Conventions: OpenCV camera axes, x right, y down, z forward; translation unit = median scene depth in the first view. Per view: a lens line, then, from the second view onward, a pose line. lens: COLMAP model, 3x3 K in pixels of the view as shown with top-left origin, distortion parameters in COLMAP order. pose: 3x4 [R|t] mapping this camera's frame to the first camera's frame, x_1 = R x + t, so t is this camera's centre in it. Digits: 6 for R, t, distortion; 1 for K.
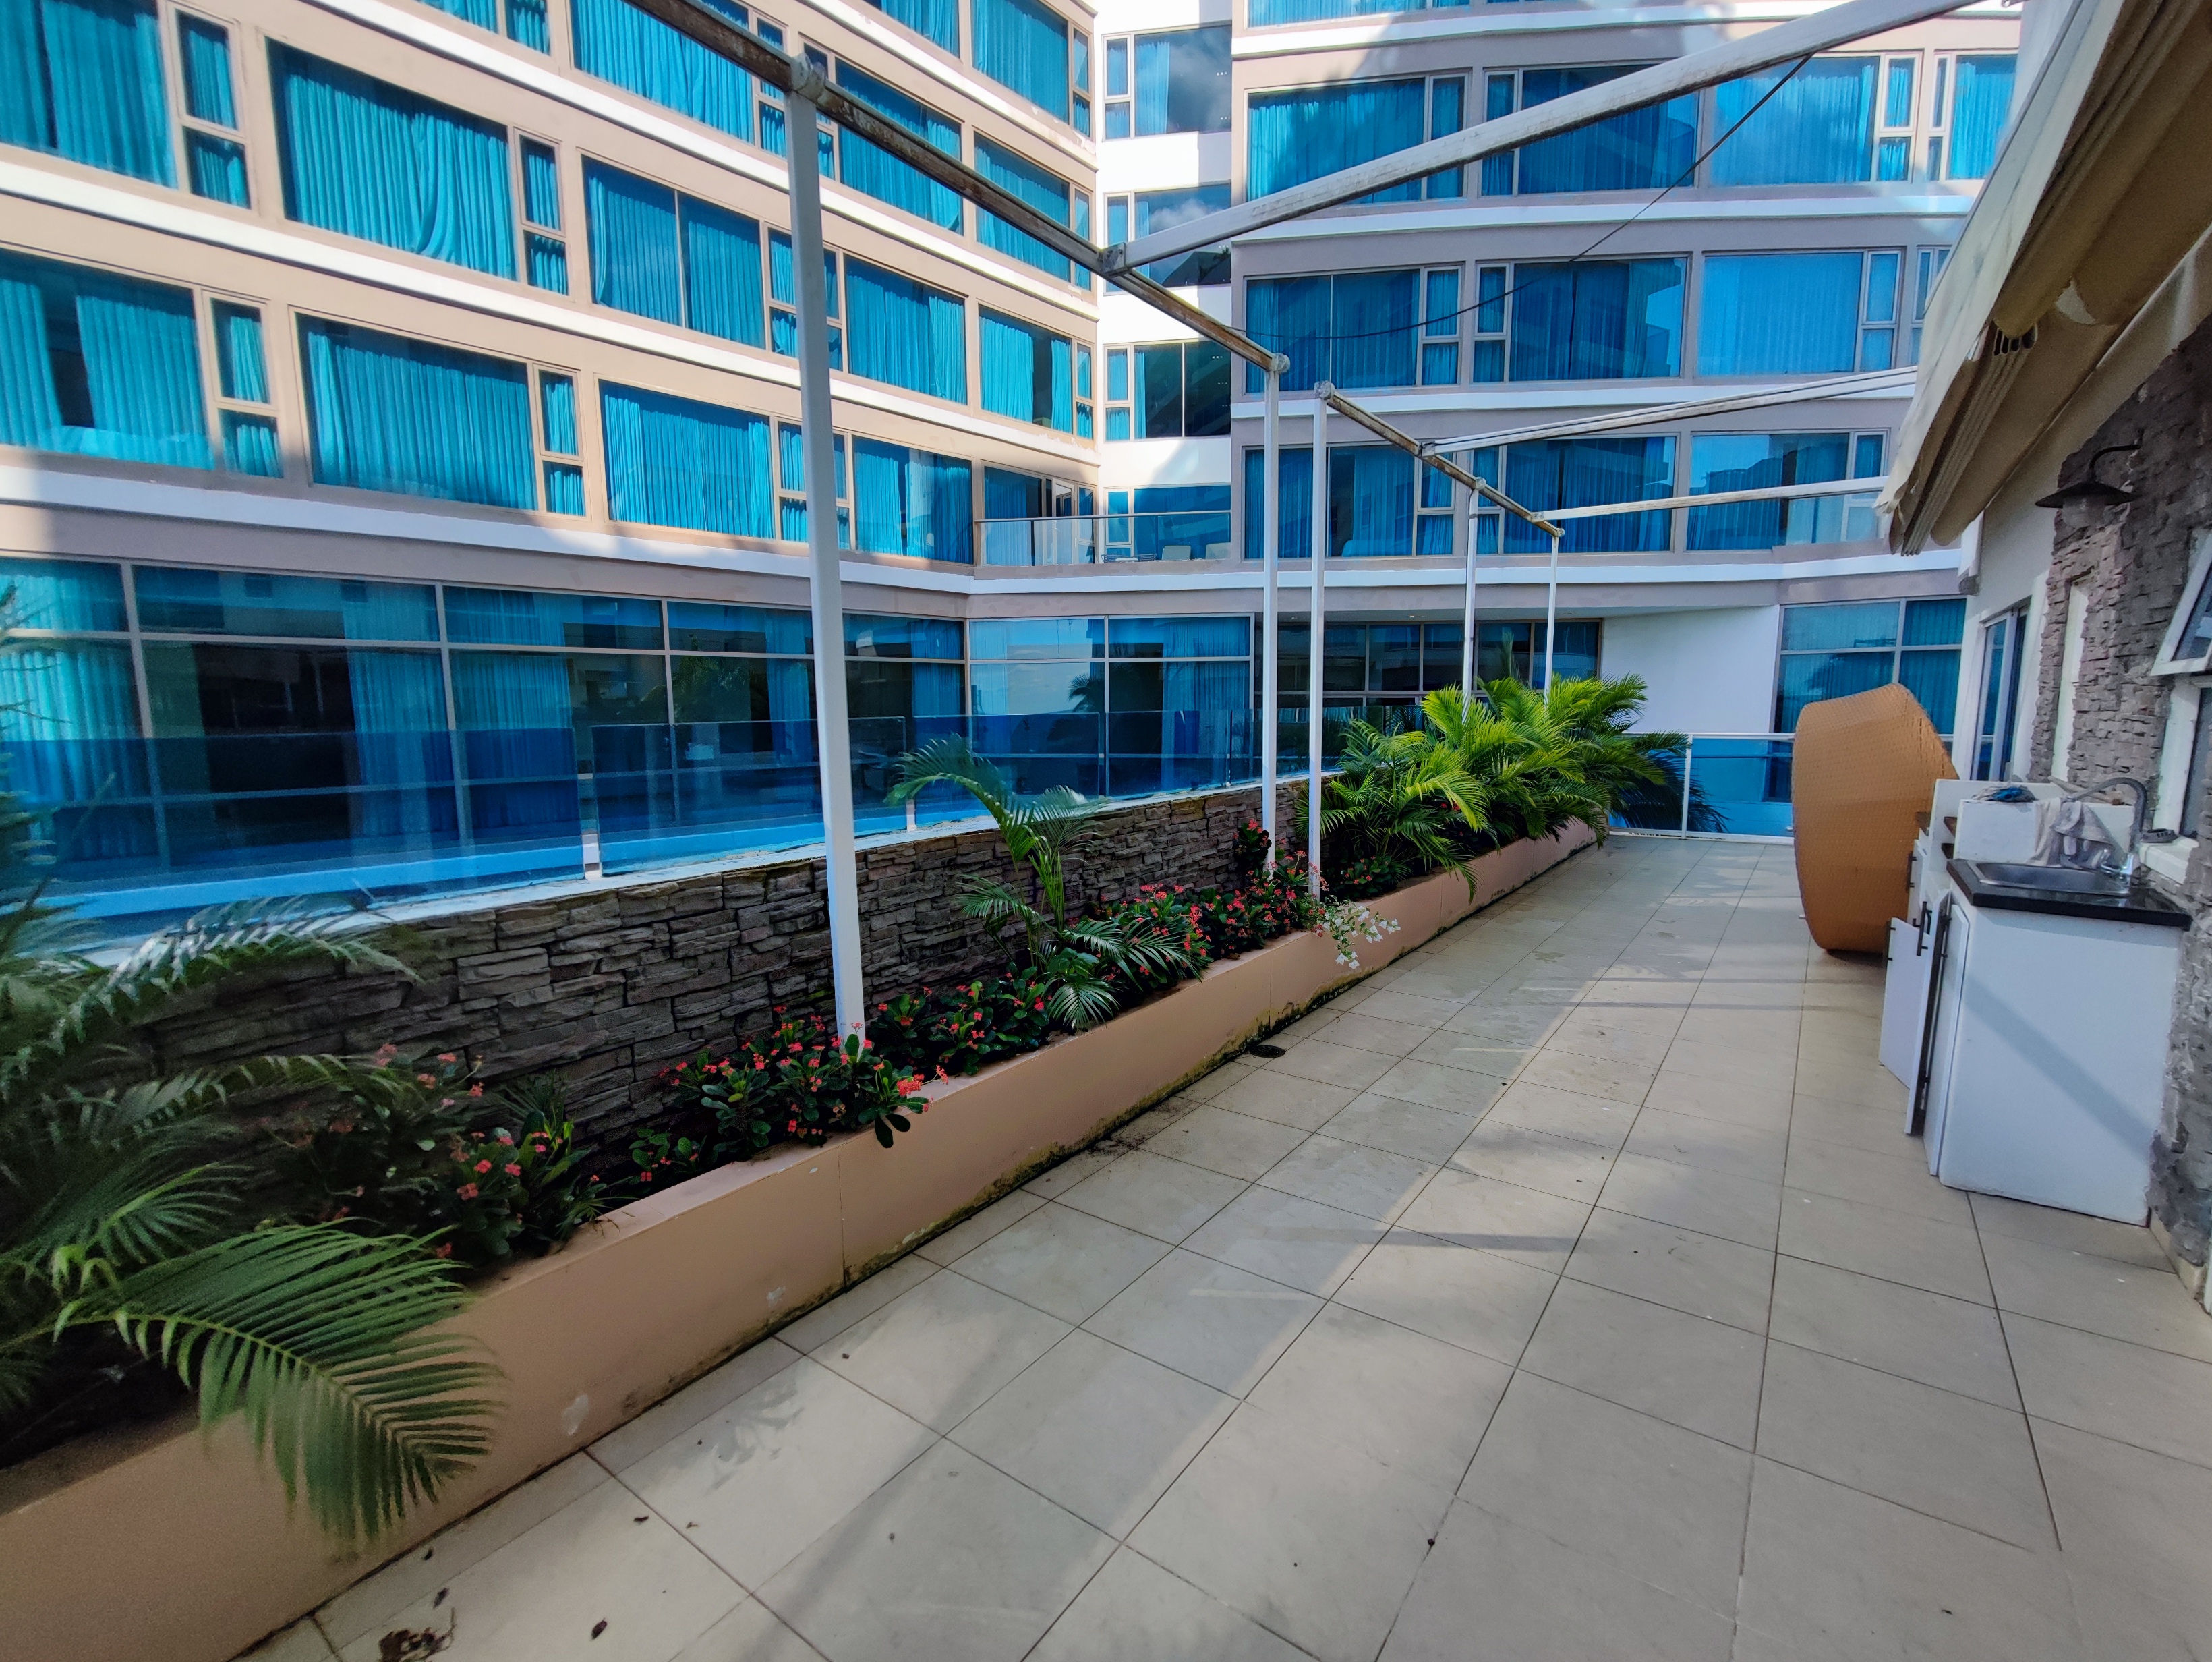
lens RADIAL K [[998.2, 0, 1100.6], [0, 998.2, 835.7], [0, 0, 1]] dist [-0.008995, 0.002779]
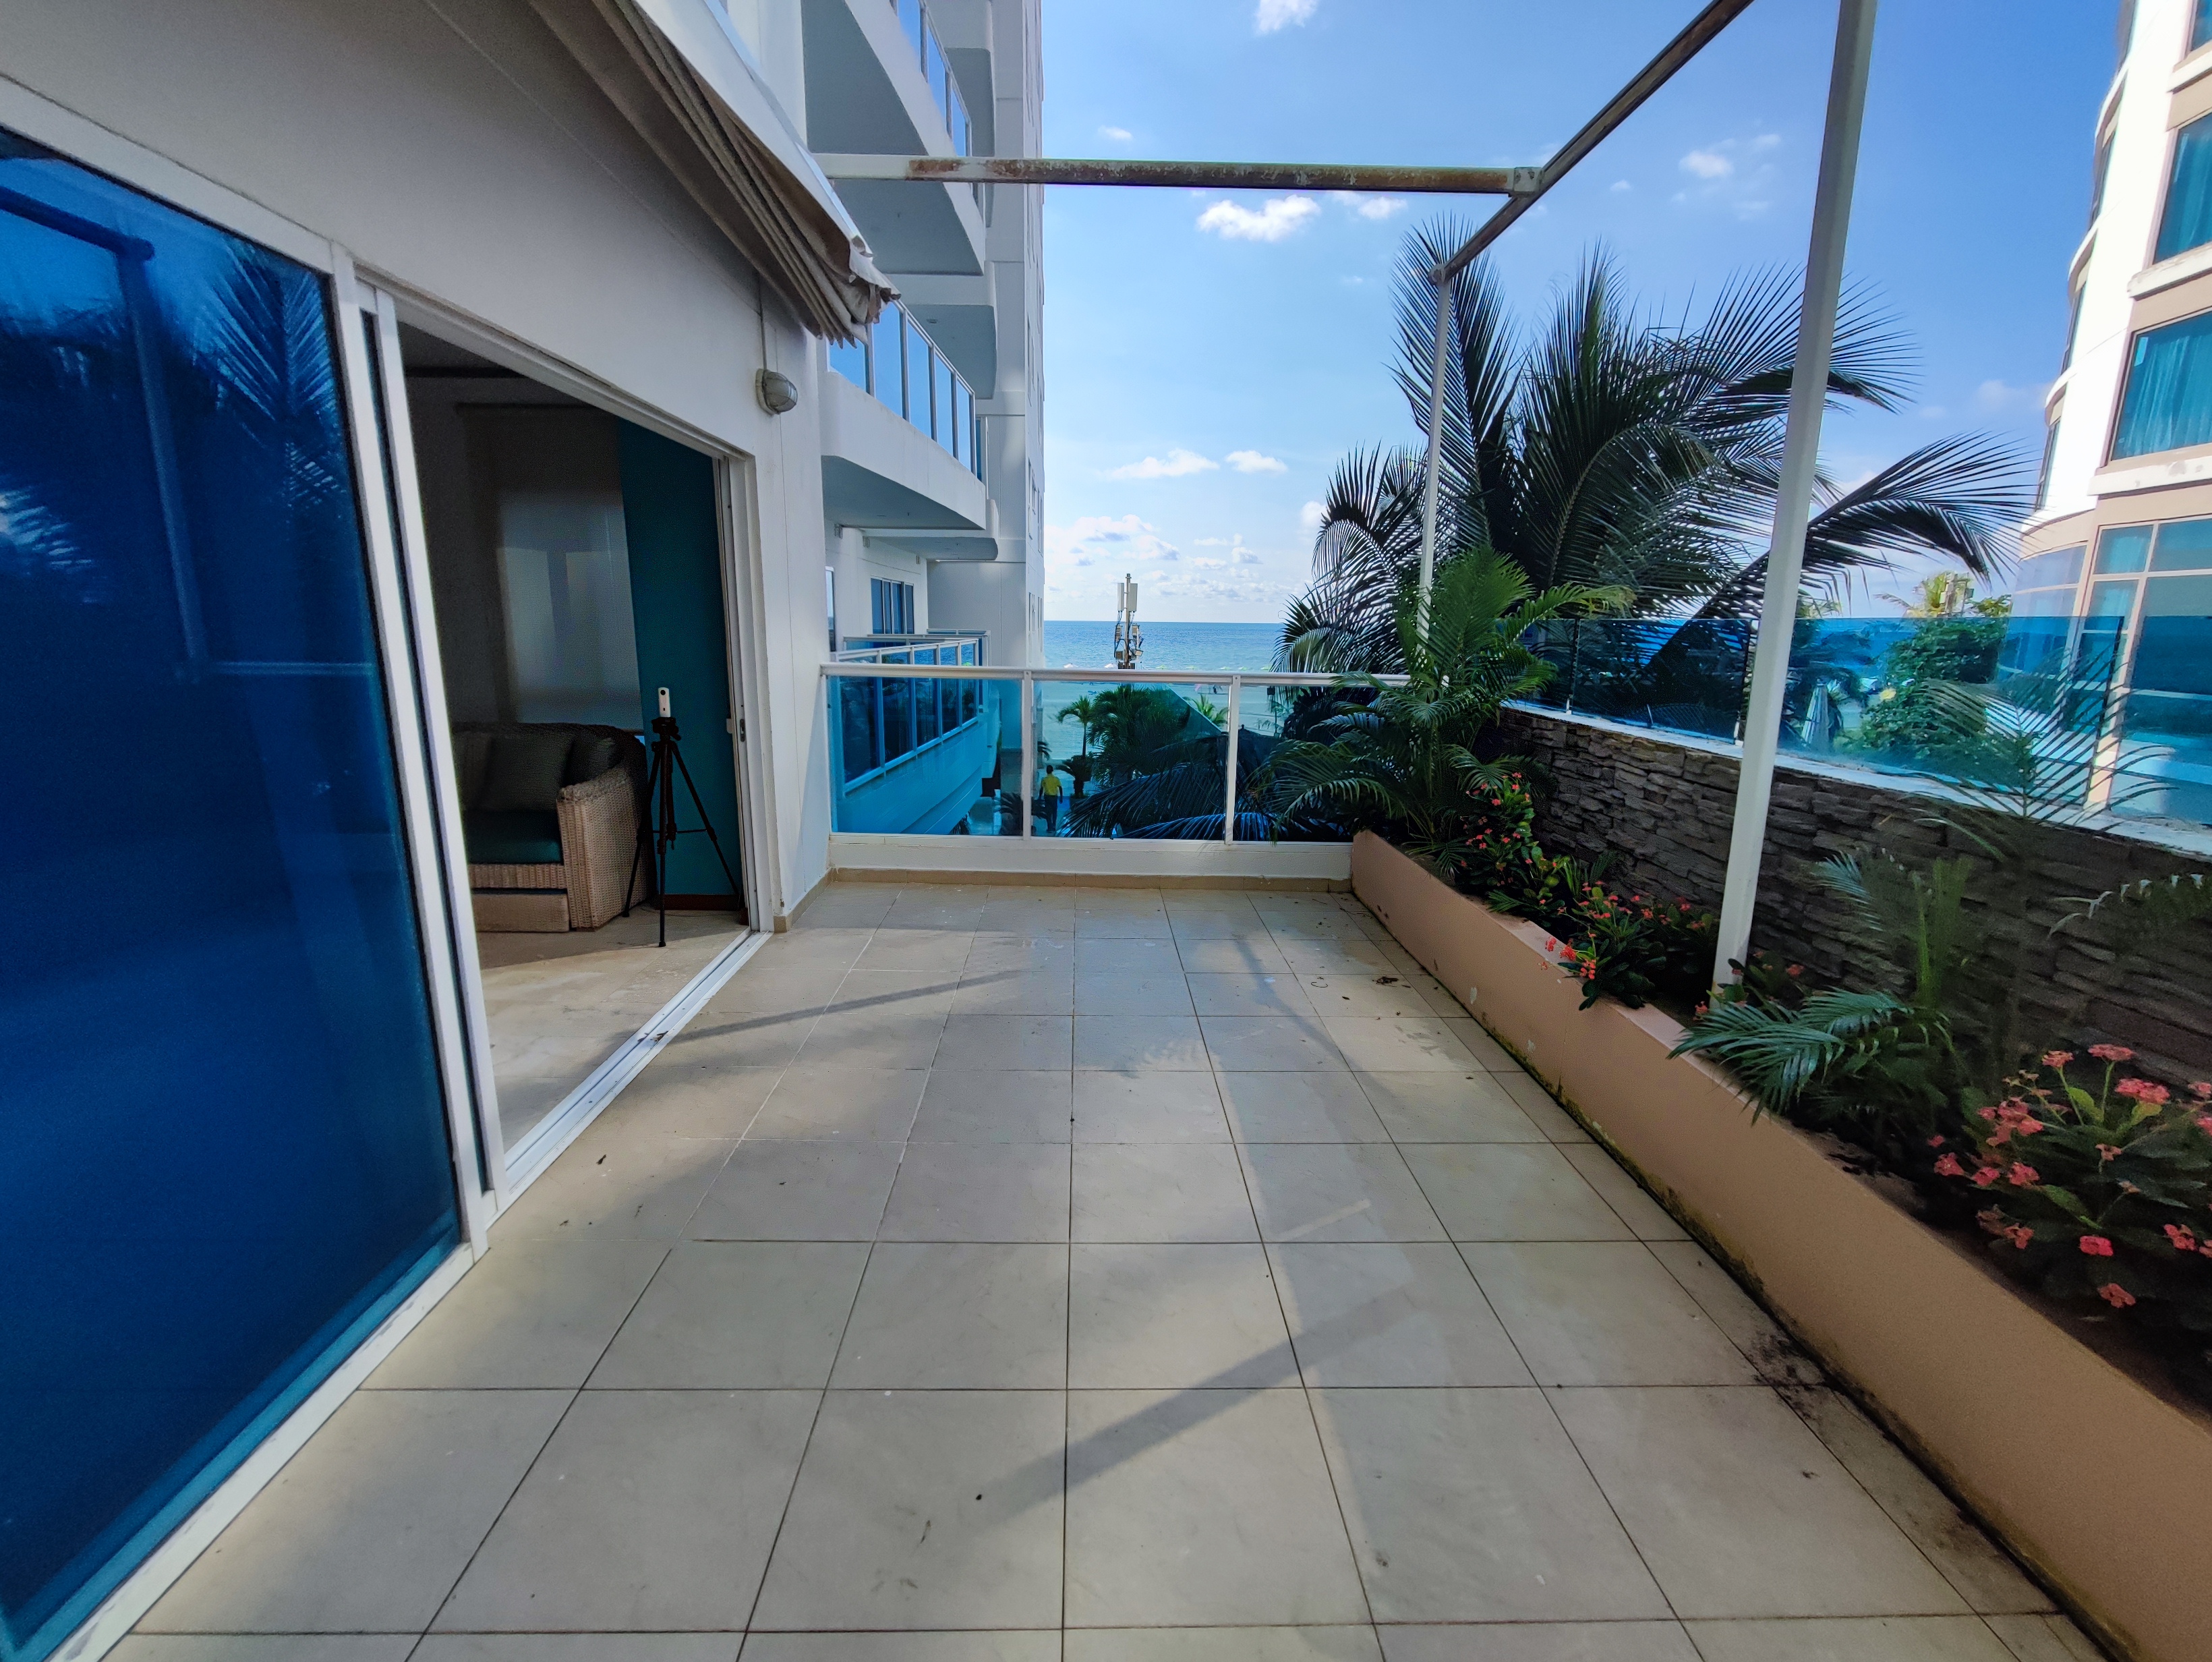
lens RADIAL K [[998.2, 0, 1113.0], [0, 998.2, 835.4], [0, 0, 1]] dist [-0.008995, 0.002779]
pose [[-0.787219, 0.129835, -0.602851, 0.434239], [-0.084008, 0.945893, 0.313416, -0.087487], [0.610925, 0.297371, -0.733717, 0.760272]]
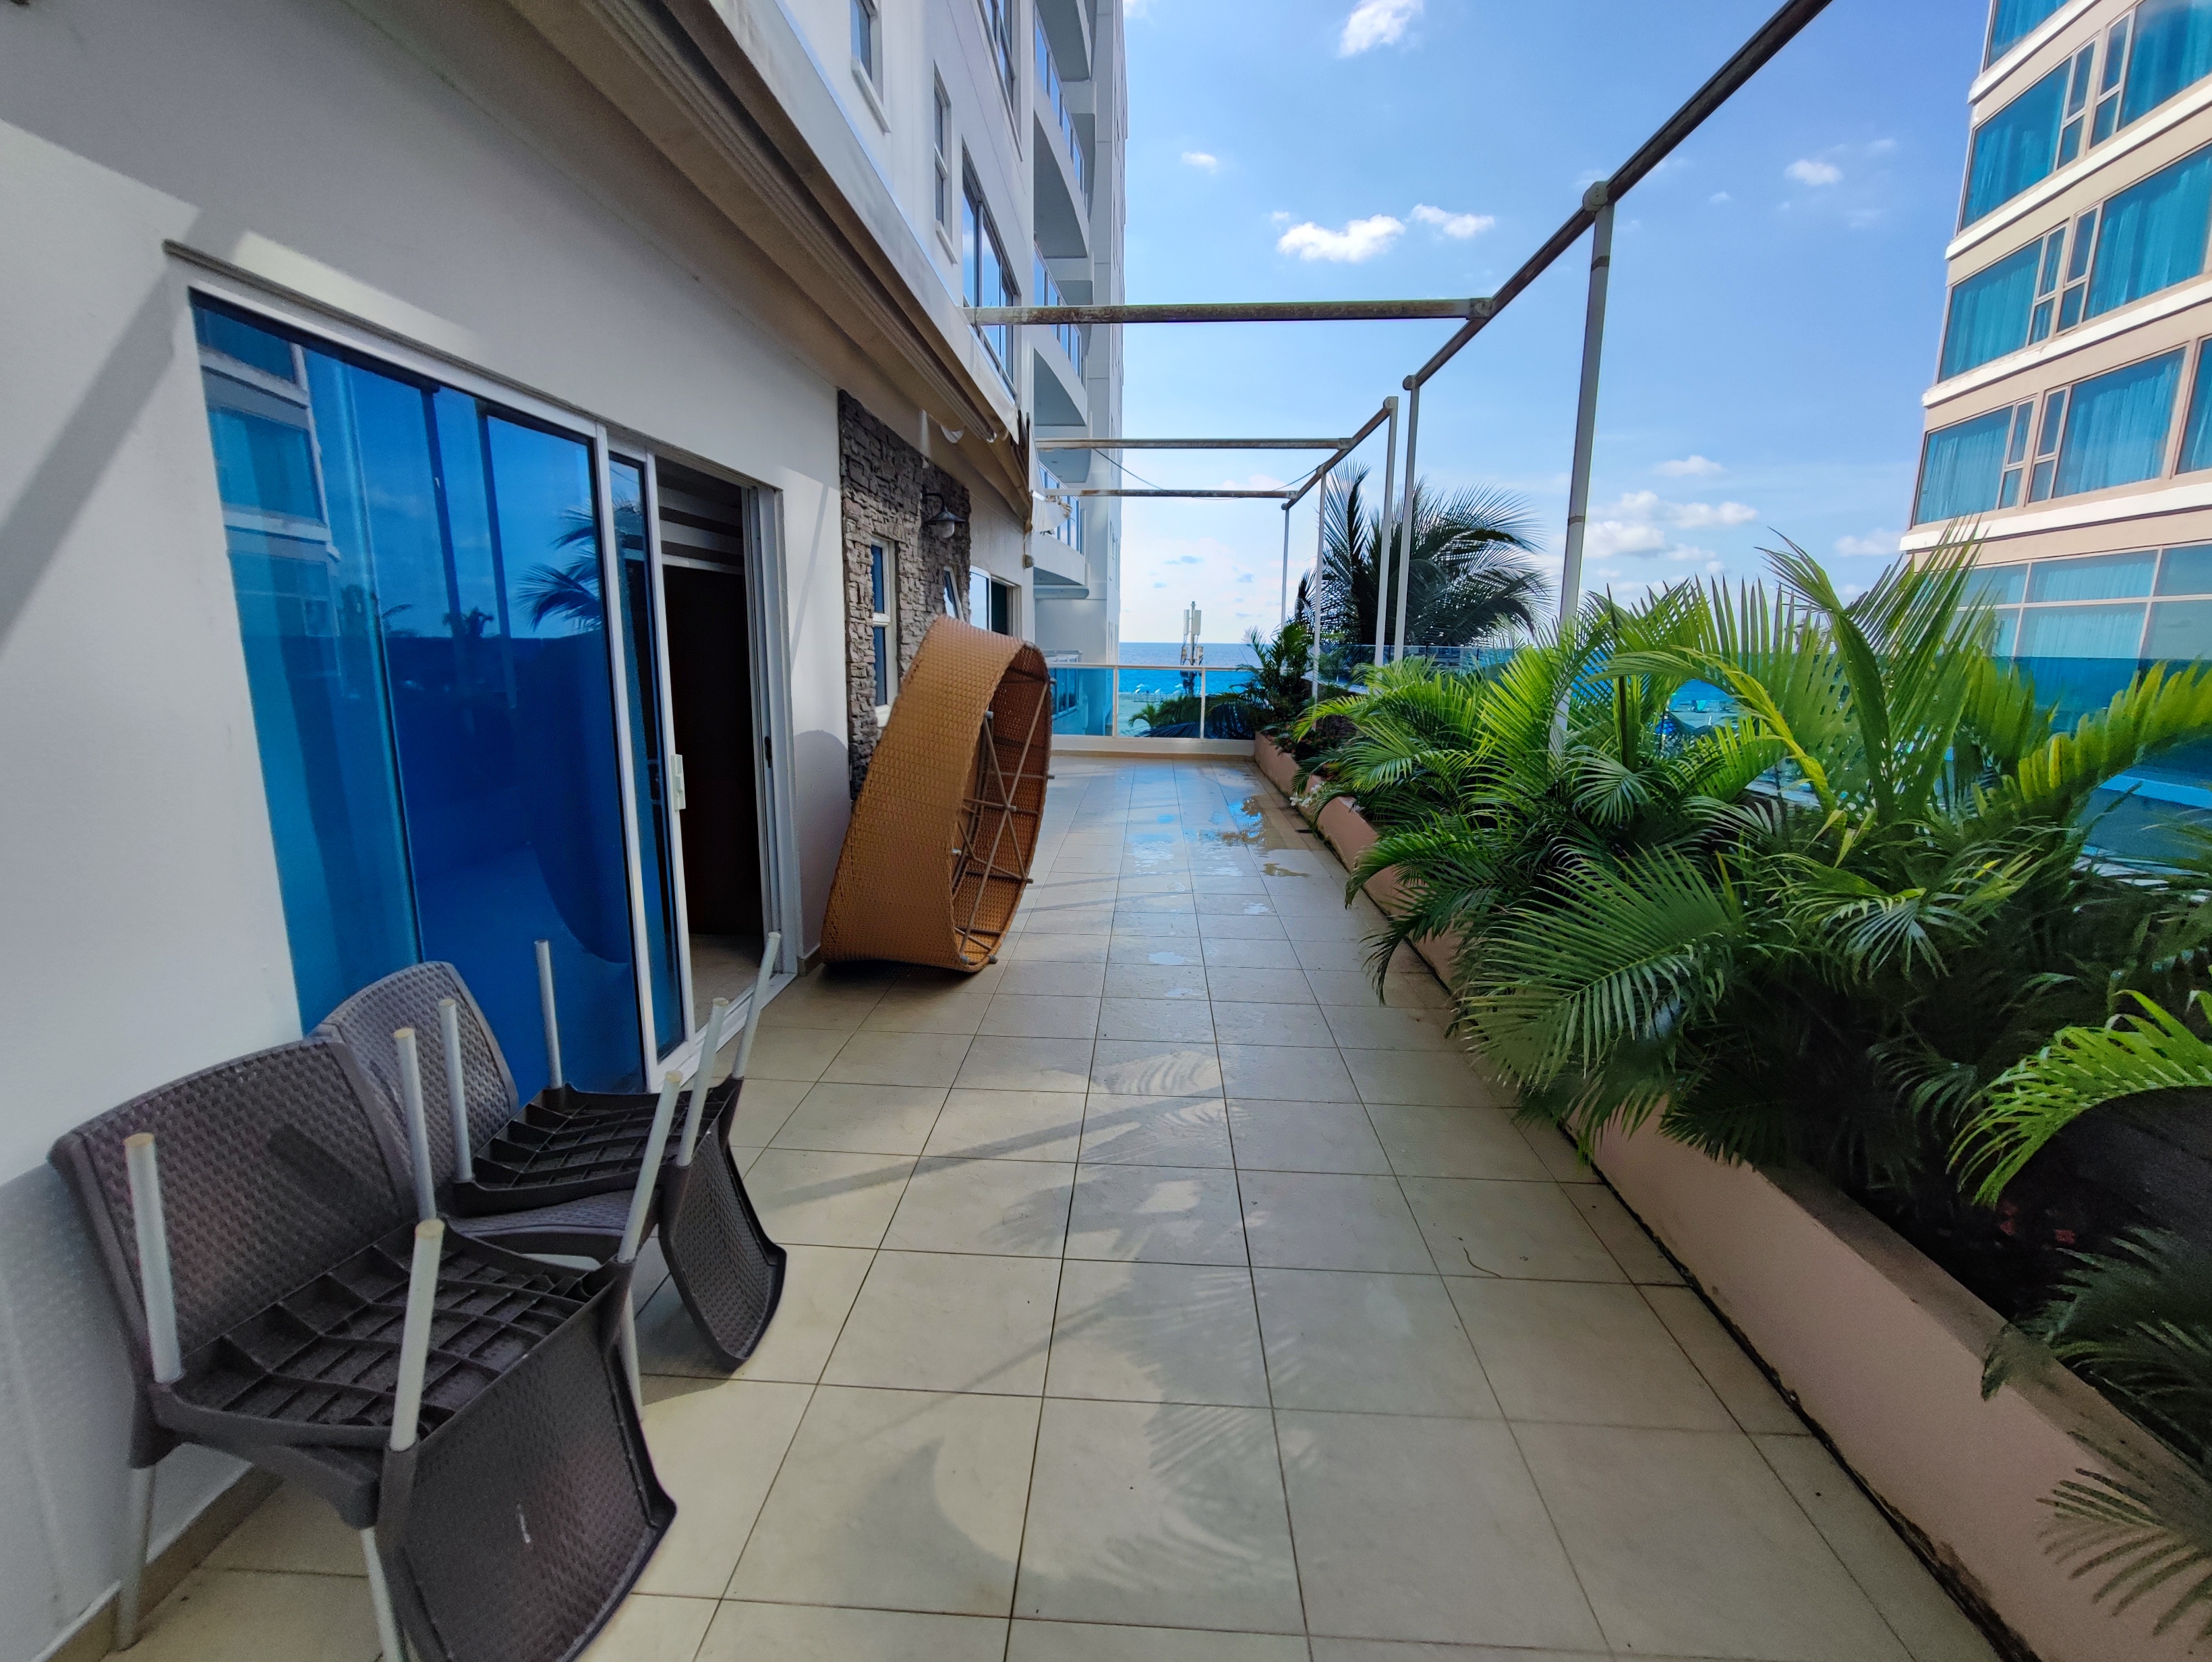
lens RADIAL K [[998.2, 0, 1104.7], [0, 998.2, 831.9], [0, 0, 1]] dist [-0.008995, 0.002779]
pose [[-0.834102, 0.103142, -0.541882, 1.030880], [-0.074749, 0.952168, 0.296293, -0.204838], [0.546523, 0.287644, -0.786495, 1.612698]]
